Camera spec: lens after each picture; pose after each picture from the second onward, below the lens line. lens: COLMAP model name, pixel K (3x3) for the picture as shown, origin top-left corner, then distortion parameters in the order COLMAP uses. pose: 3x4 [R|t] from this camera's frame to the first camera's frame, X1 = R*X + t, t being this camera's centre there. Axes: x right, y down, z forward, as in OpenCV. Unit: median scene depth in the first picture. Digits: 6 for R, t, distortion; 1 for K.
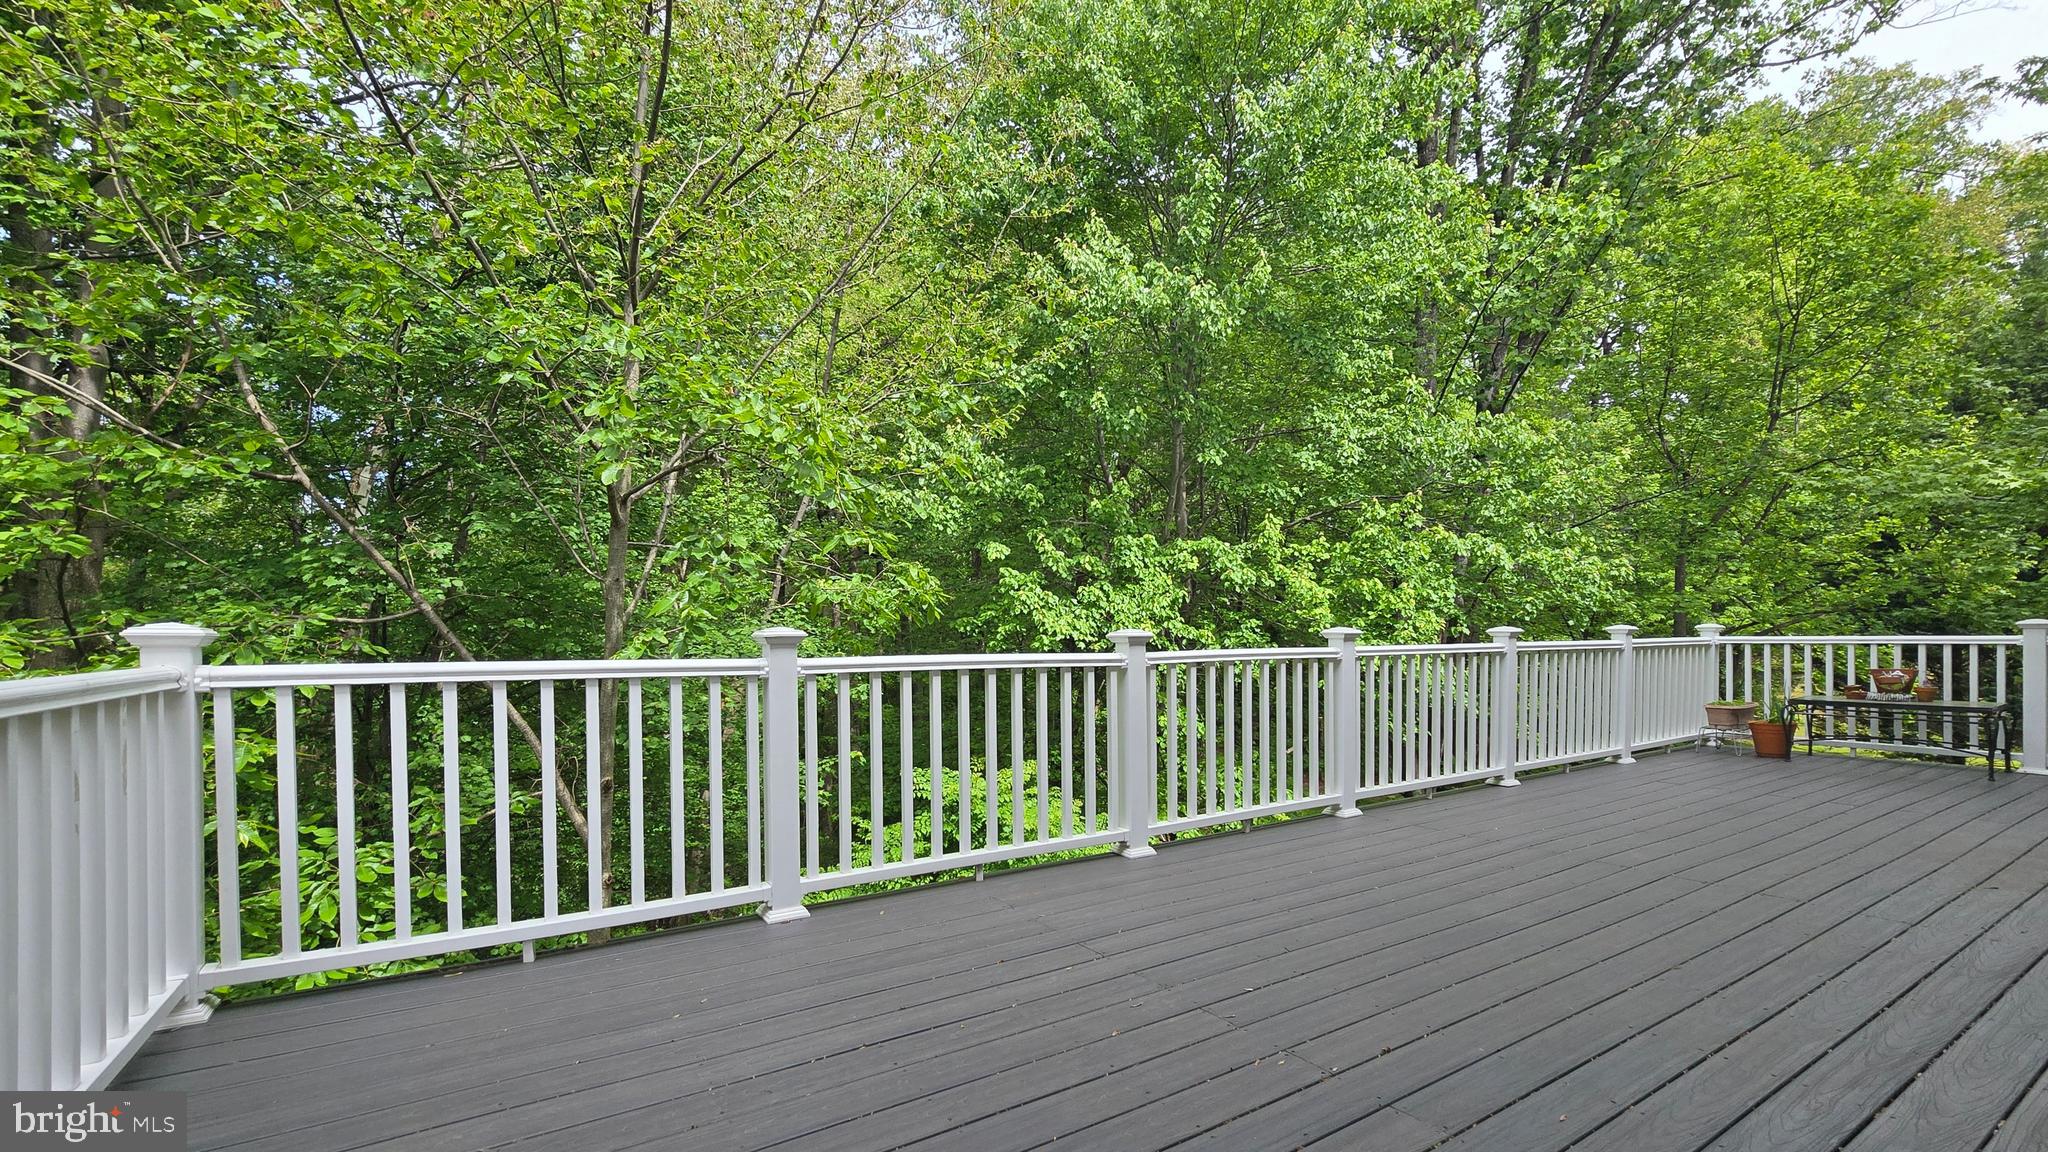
lens RADIAL K [[859.0, 0, 1016.2], [0, 859.0, 633.7], [0, 0, 1]] dist [-0.000479, -0.001090]
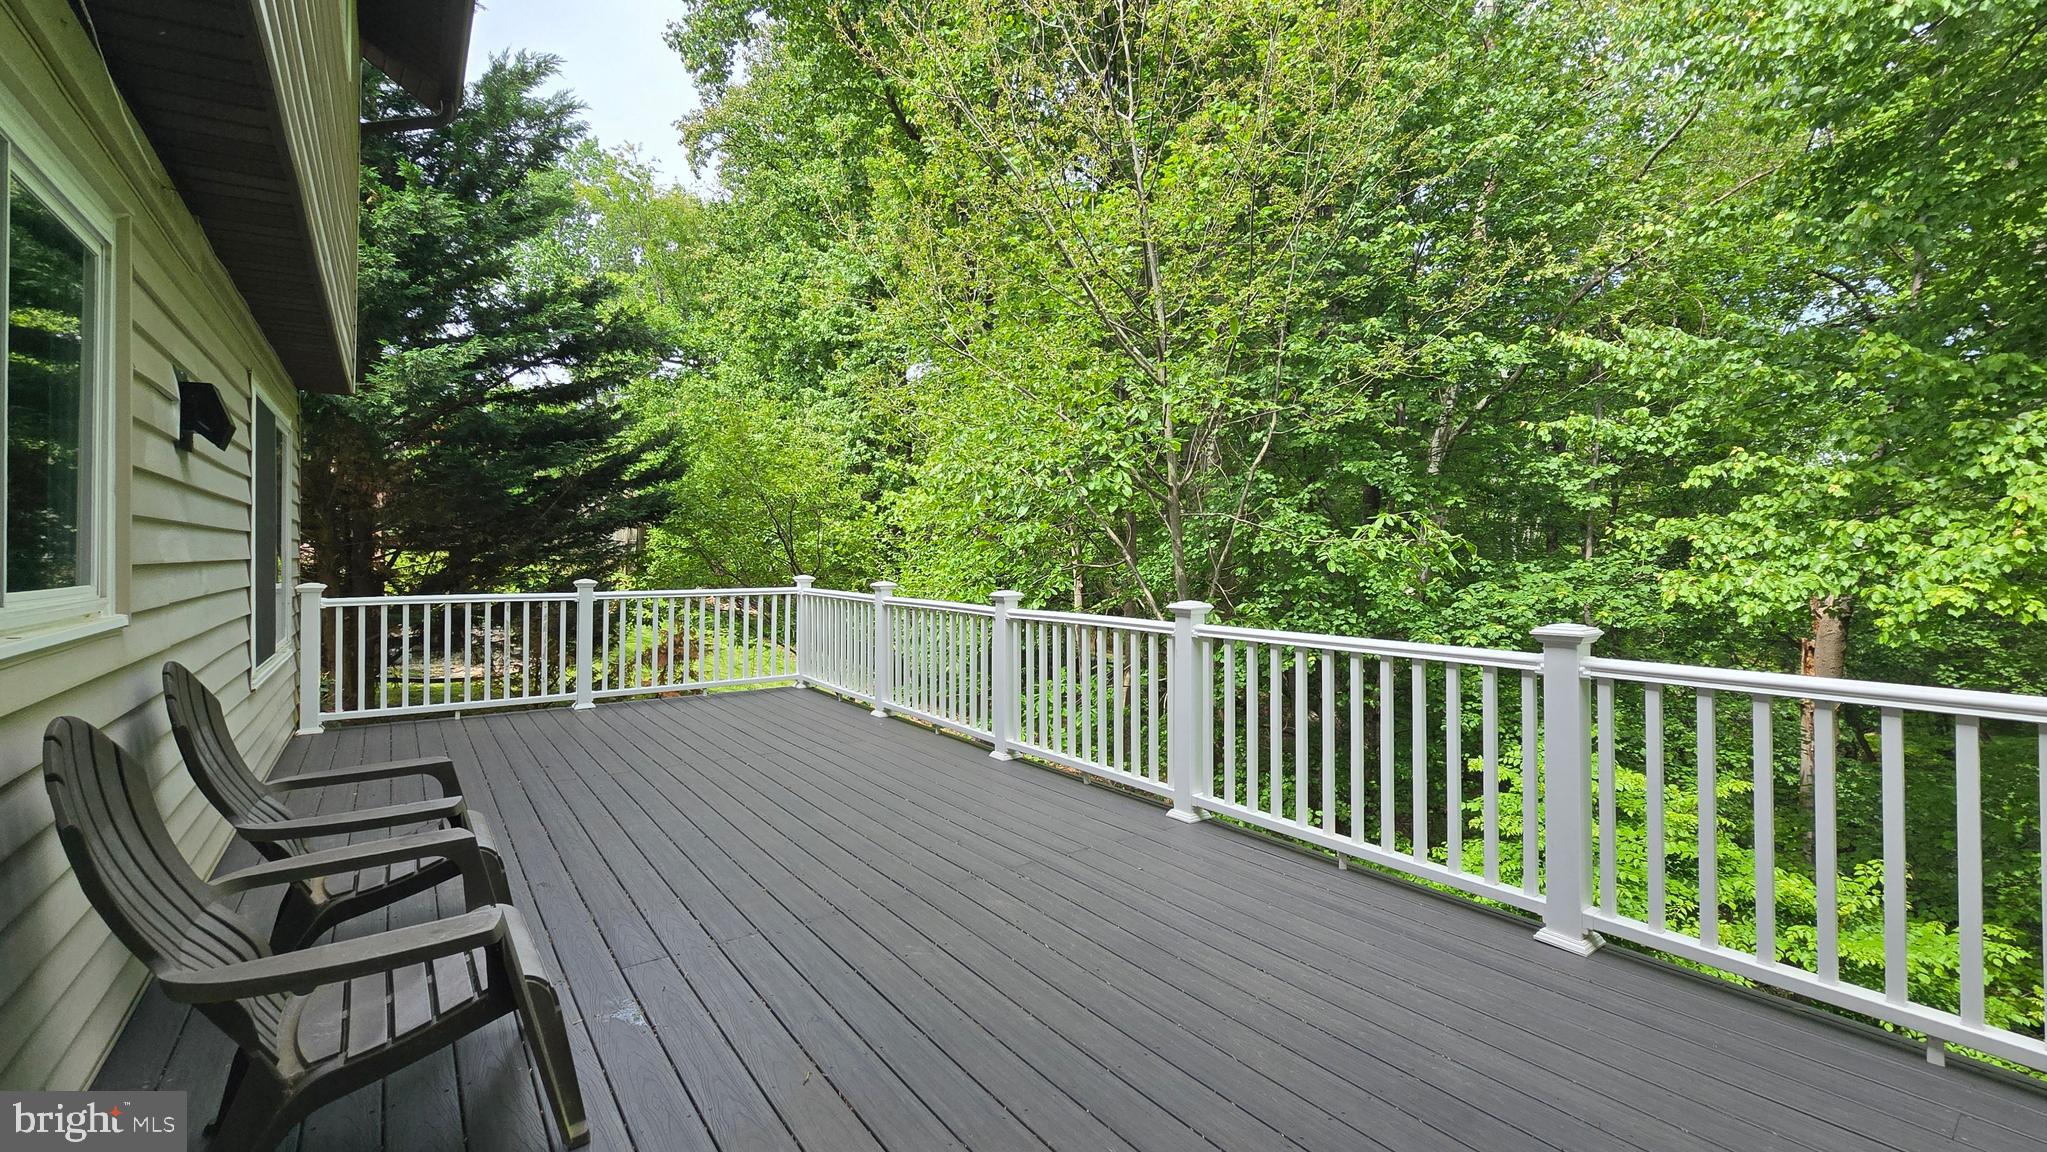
lens RADIAL K [[864.0, 0, 1017.3], [0, 864.0, 515.0], [0, 0, 1]] dist [-0.001854, -0.000252]
pose [[0.061701, -0.035509, -0.997463, 0.684793], [0.005754, 0.999363, -0.035221, -0.034345], [0.998078, -0.003566, 0.061866, 0.427330]]
